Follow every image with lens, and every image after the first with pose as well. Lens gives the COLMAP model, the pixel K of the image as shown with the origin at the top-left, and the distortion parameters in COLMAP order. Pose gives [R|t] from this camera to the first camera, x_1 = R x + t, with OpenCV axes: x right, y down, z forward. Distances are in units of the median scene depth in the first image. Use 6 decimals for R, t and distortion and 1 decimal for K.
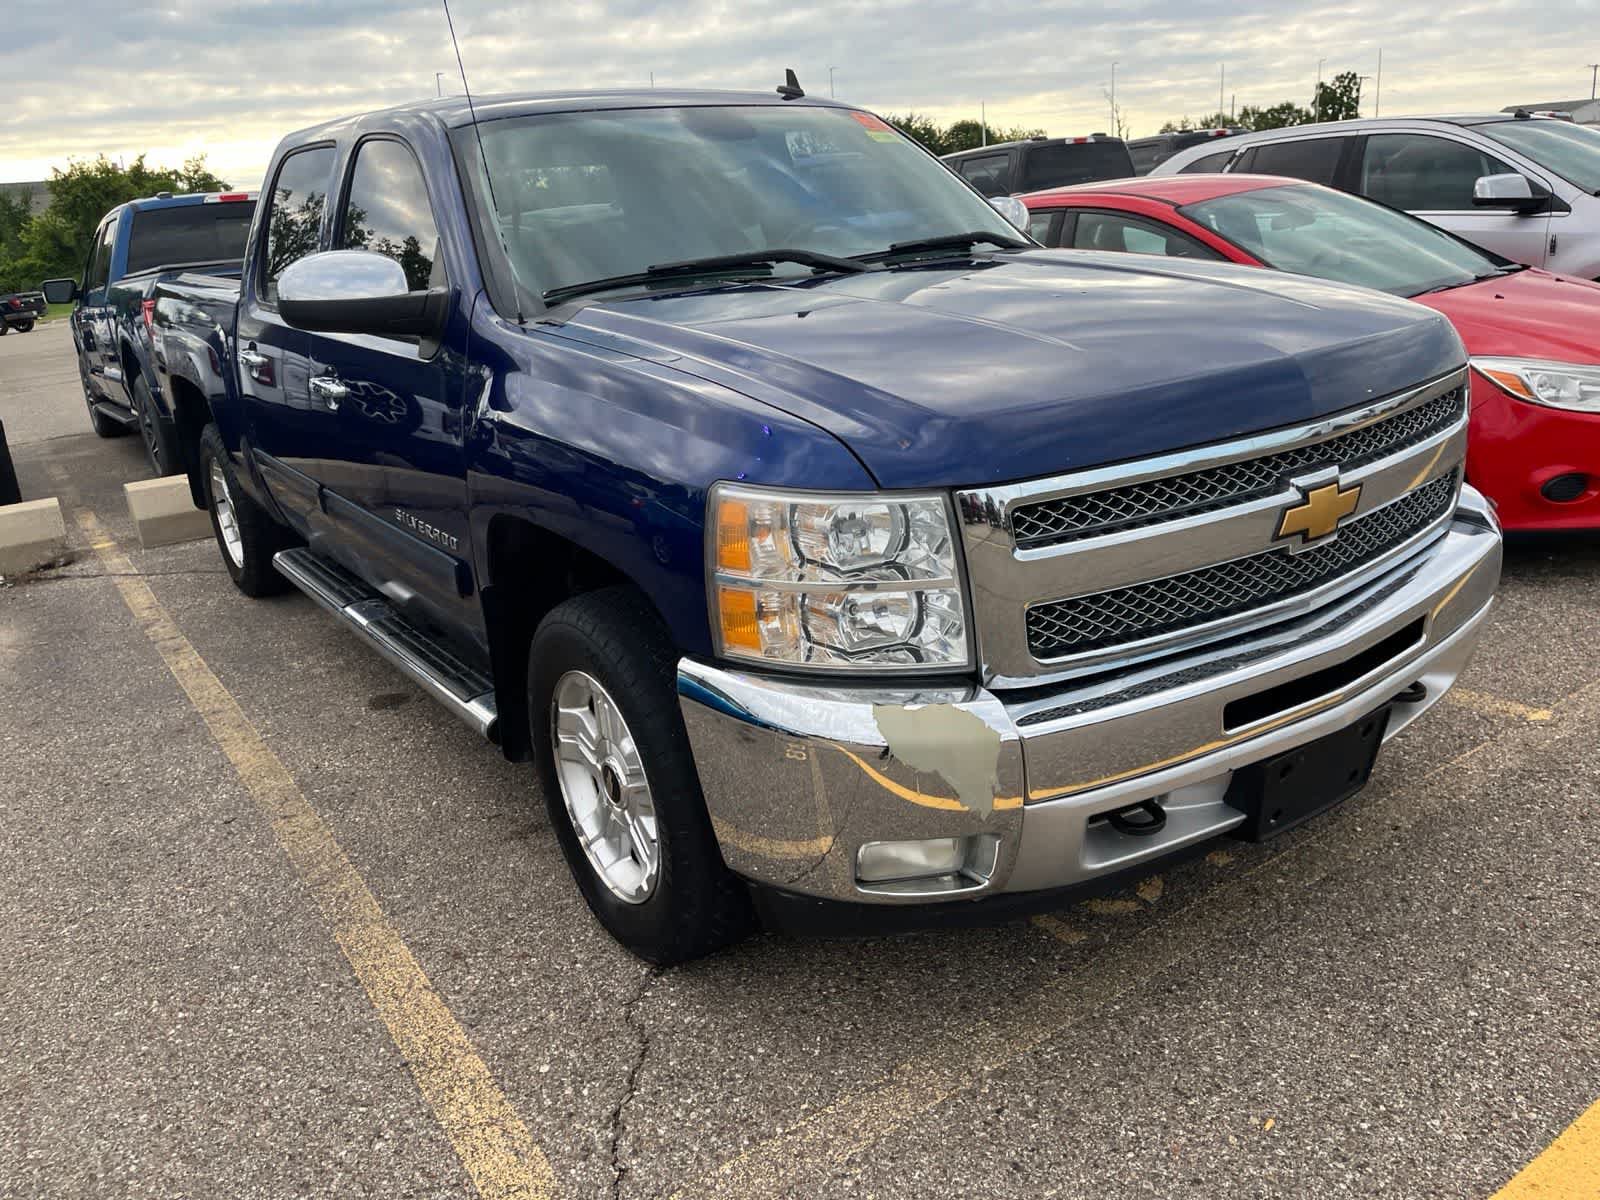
lens RADIAL K [[1197.1, 0, 788.2], [0, 1197.1, 614.1], [0, 0, 1]] dist [0.096924, -0.136365]
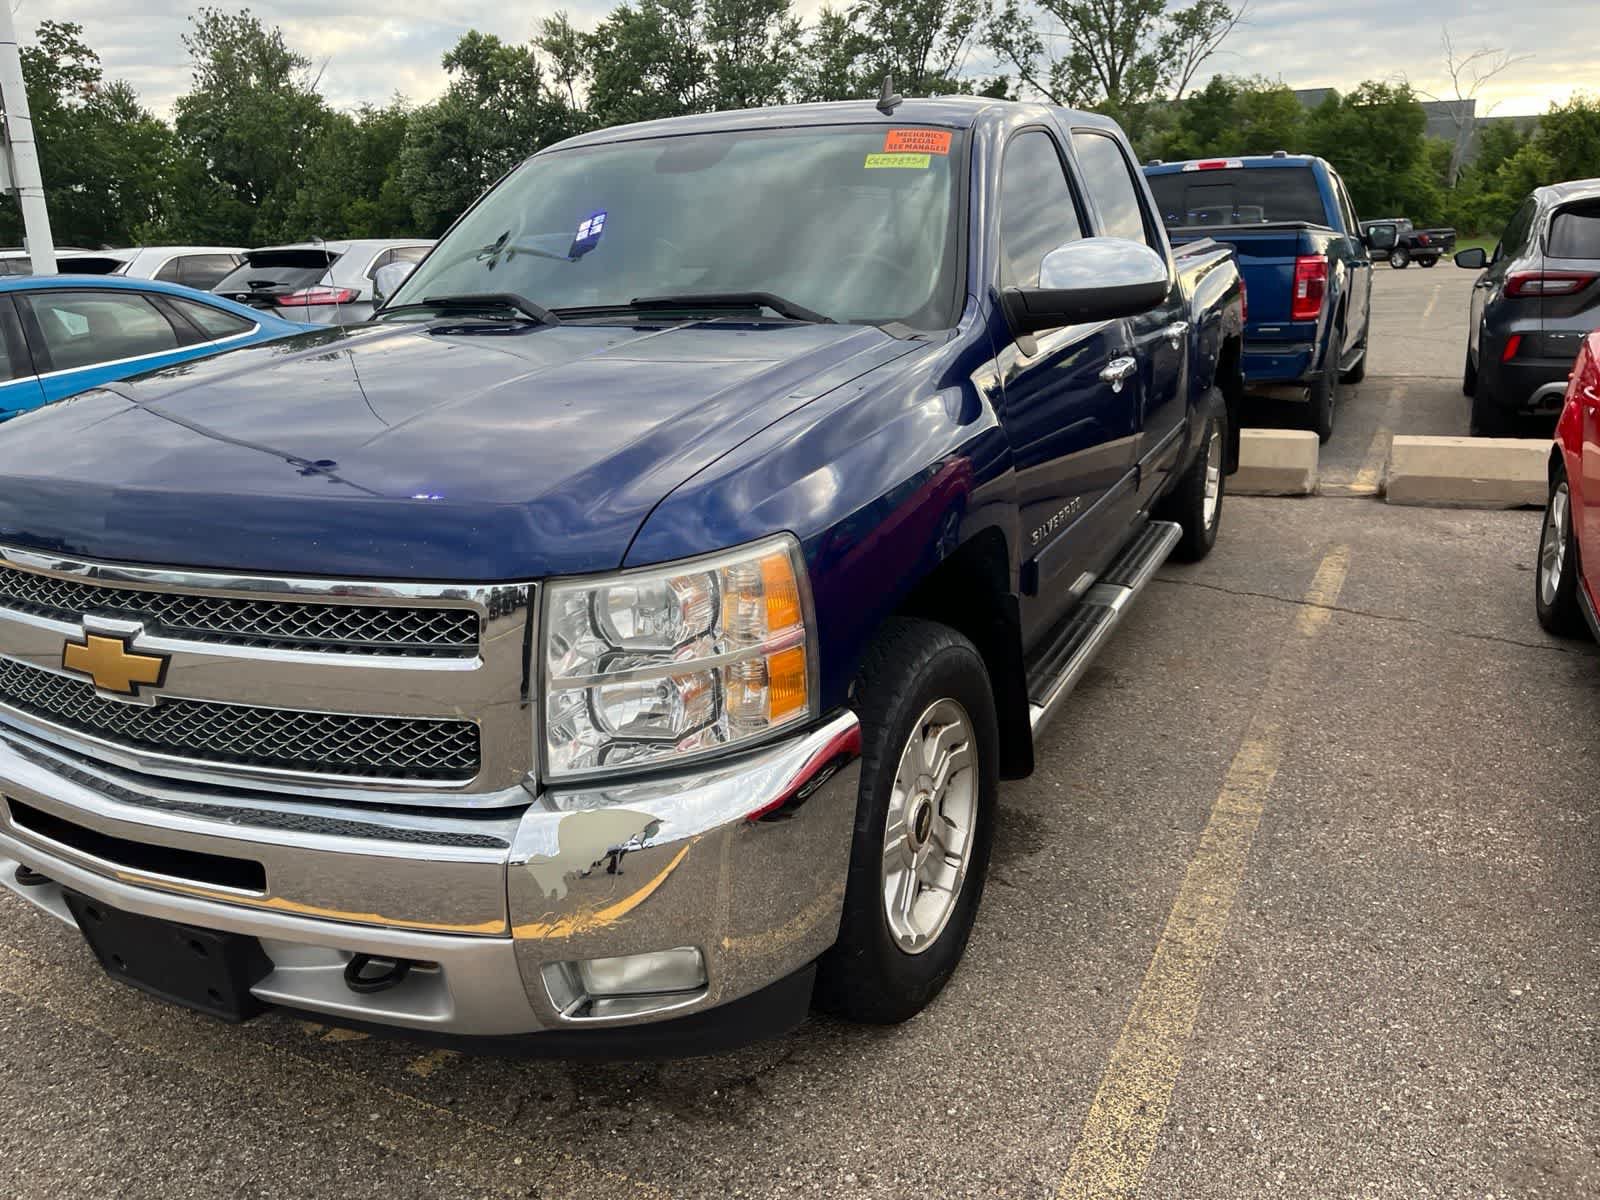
lens RADIAL K [[1206.7, 0, 796.4], [0, 1206.7, 617.1], [0, 0, 1]] dist [0.091875, -0.134832]
pose [[0.473520, 0.314936, -0.822553, 1.205998], [-0.272384, 0.940470, 0.203280, -0.373735], [0.837607, 0.127793, 0.531115, 0.812872]]
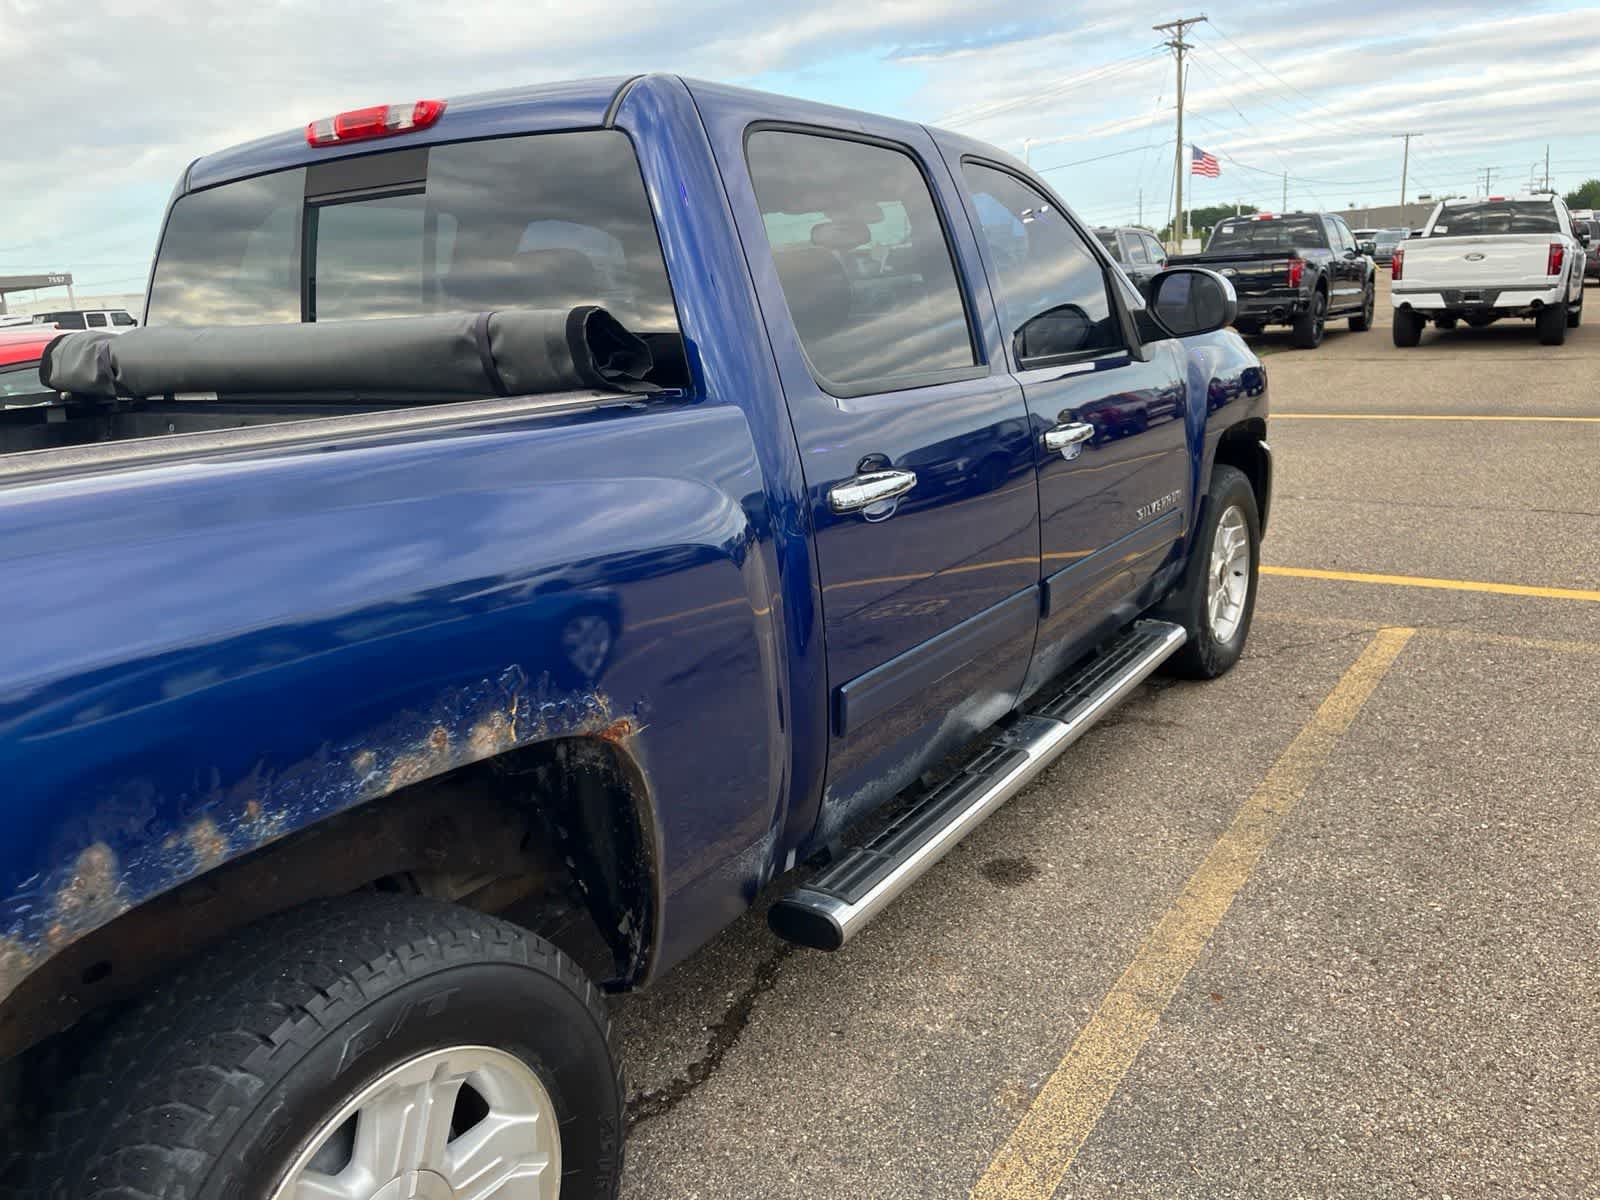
lens RADIAL K [[1211.1, 0, 801.8], [0, 1211.1, 619.1], [0, 0, 1]] dist [0.087614, -0.127779]
pose [[-0.363148, -0.158164, 0.918209, -1.586706], [0.375243, 0.877205, 0.299507, -0.566616], [-0.852829, 0.453317, -0.259205, 2.051052]]
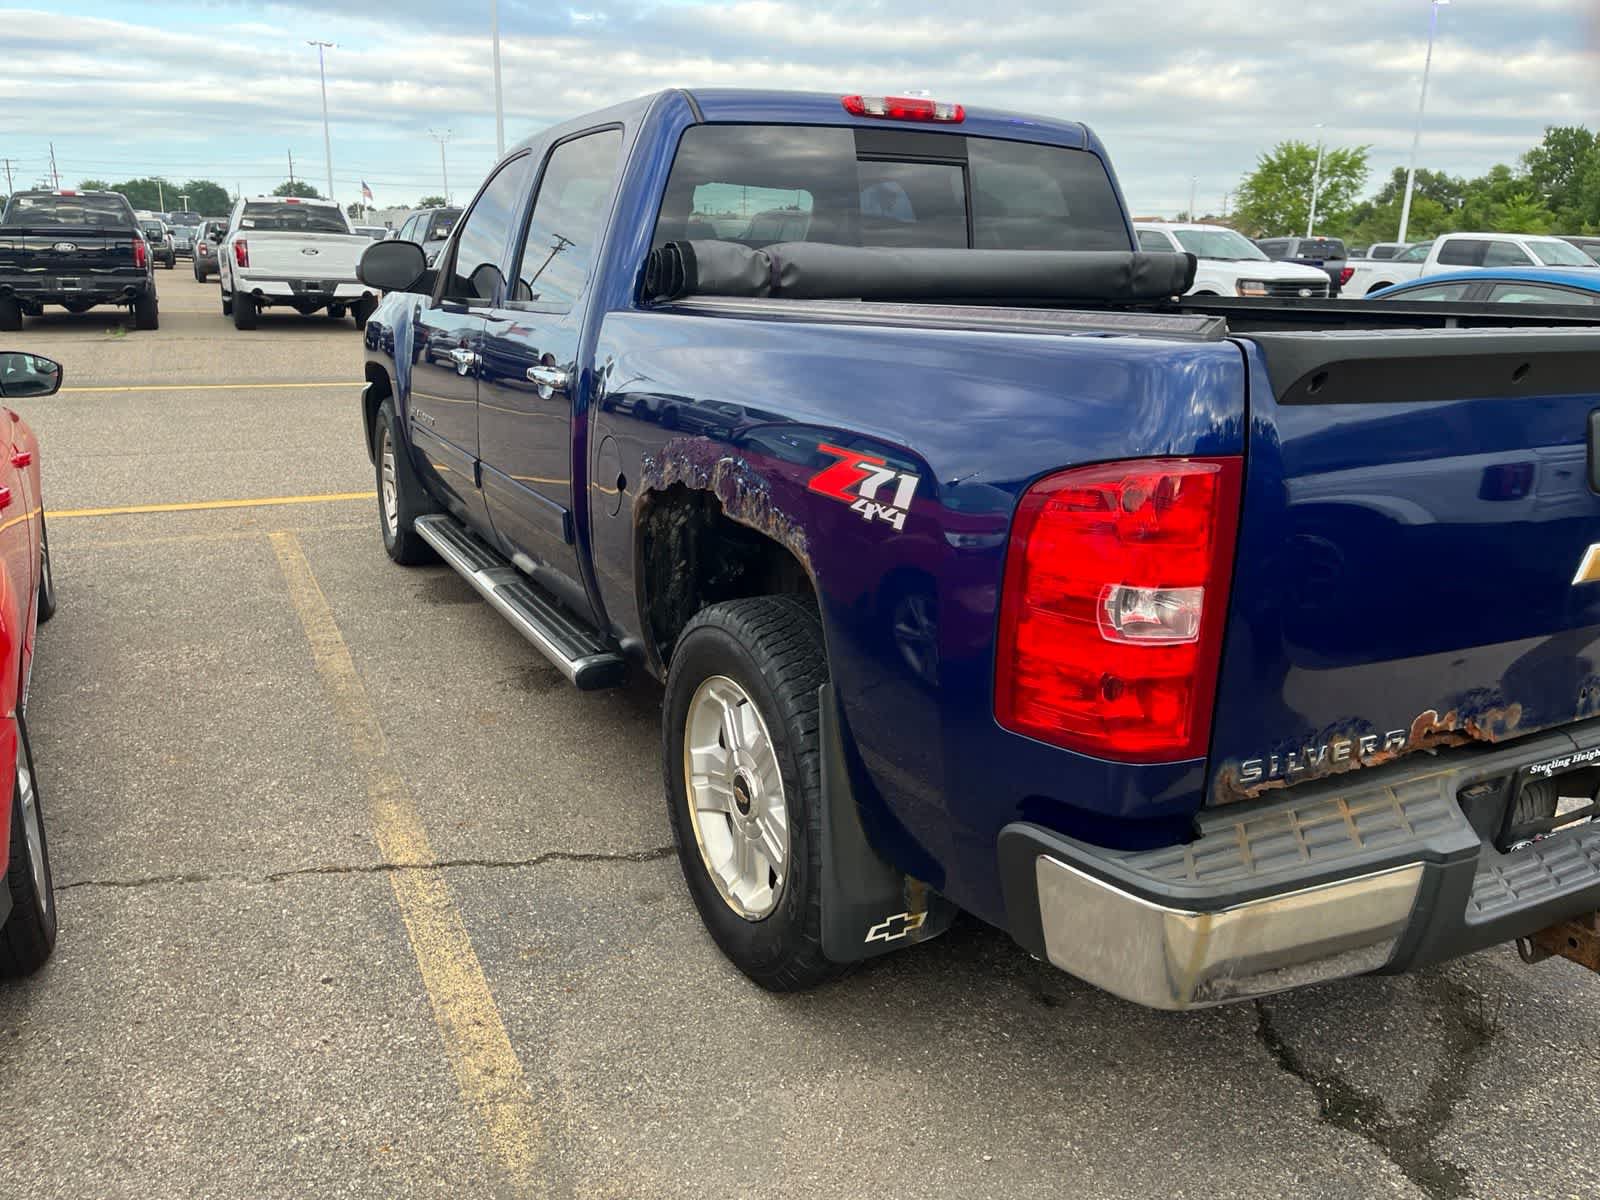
lens RADIAL K [[1172.0, 0, 811.4], [0, 1172.0, 646.0], [0, 0, 1]] dist [0.066919, -0.101678]
pose [[-0.991808, 0.001160, 0.127734, -0.556635], [0.077006, 0.803261, 0.590628, -1.050777], [-0.101918, 0.595625, -0.796770, 3.315748]]
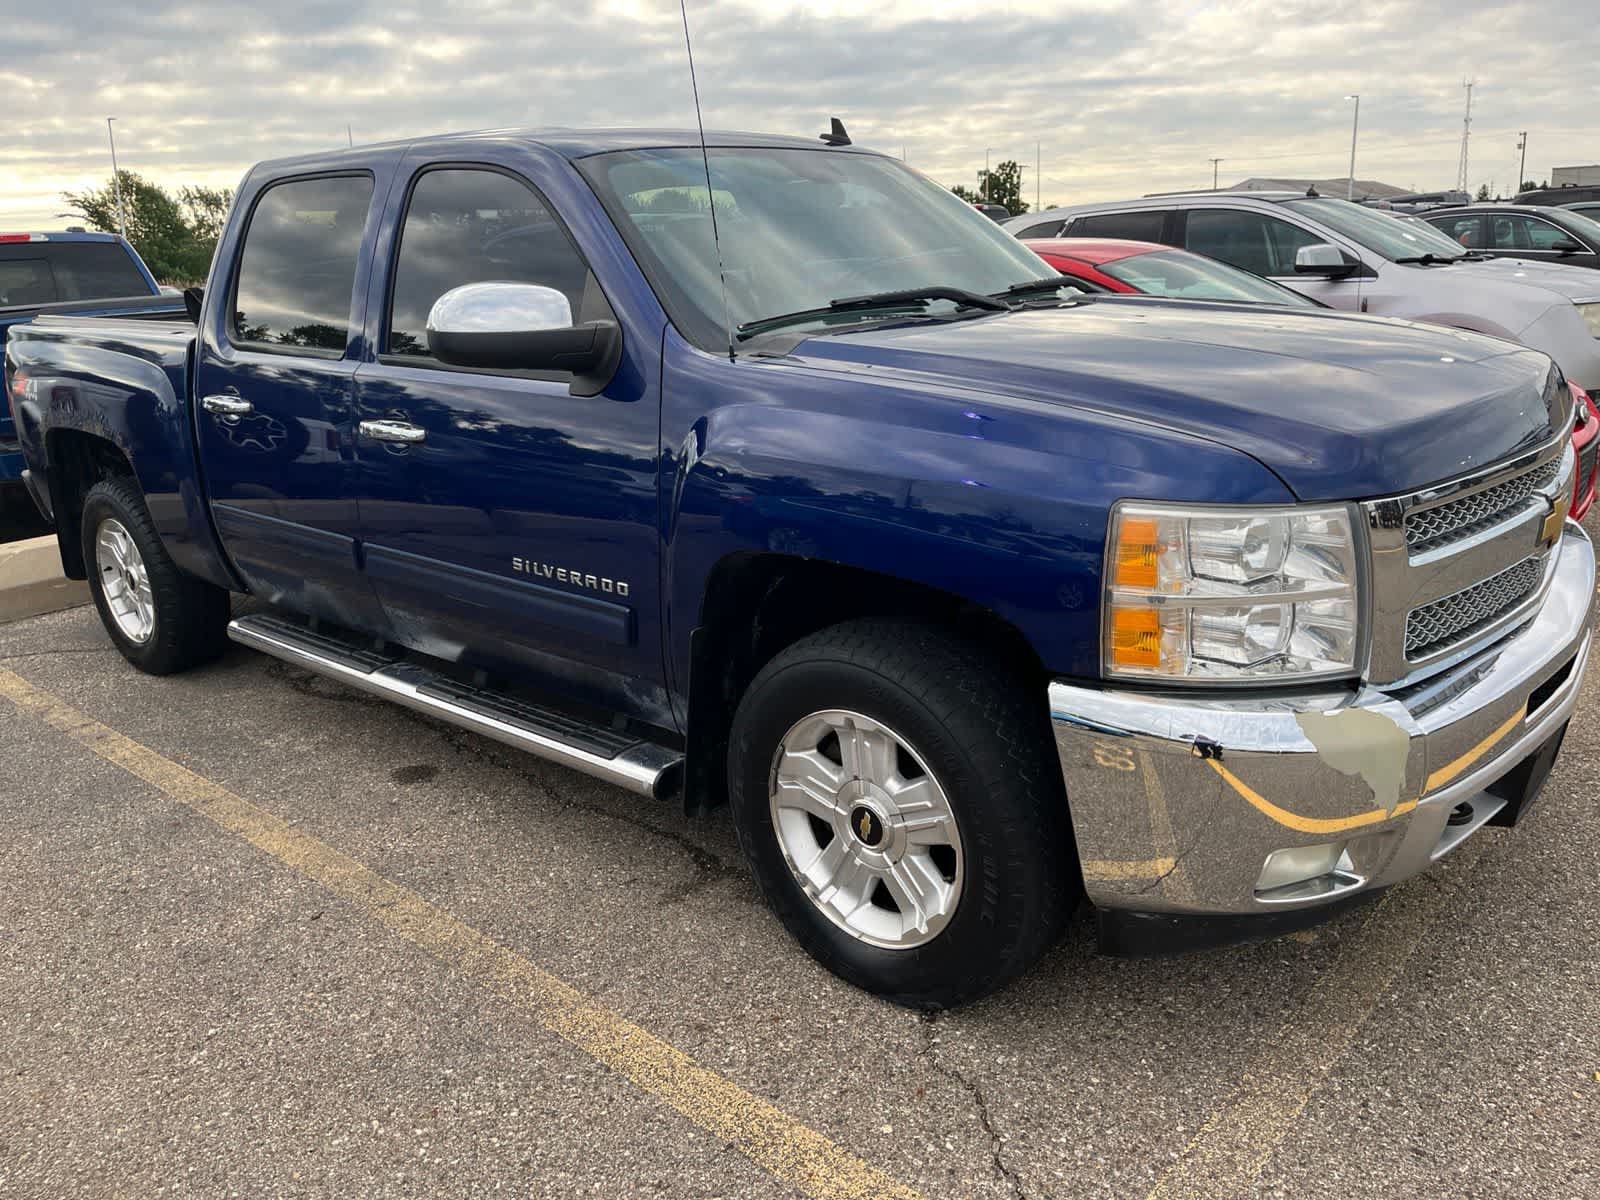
lens RADIAL K [[1197.1, 0, 788.2], [0, 1197.1, 614.1], [0, 0, 1]] dist [0.096924, -0.136365]
pose [[0.972354, -0.043014, 0.229518, -0.433562], [0.054234, 0.997610, -0.042803, 0.009863], [-0.227128, 0.054068, 0.972363, 0.070187]]
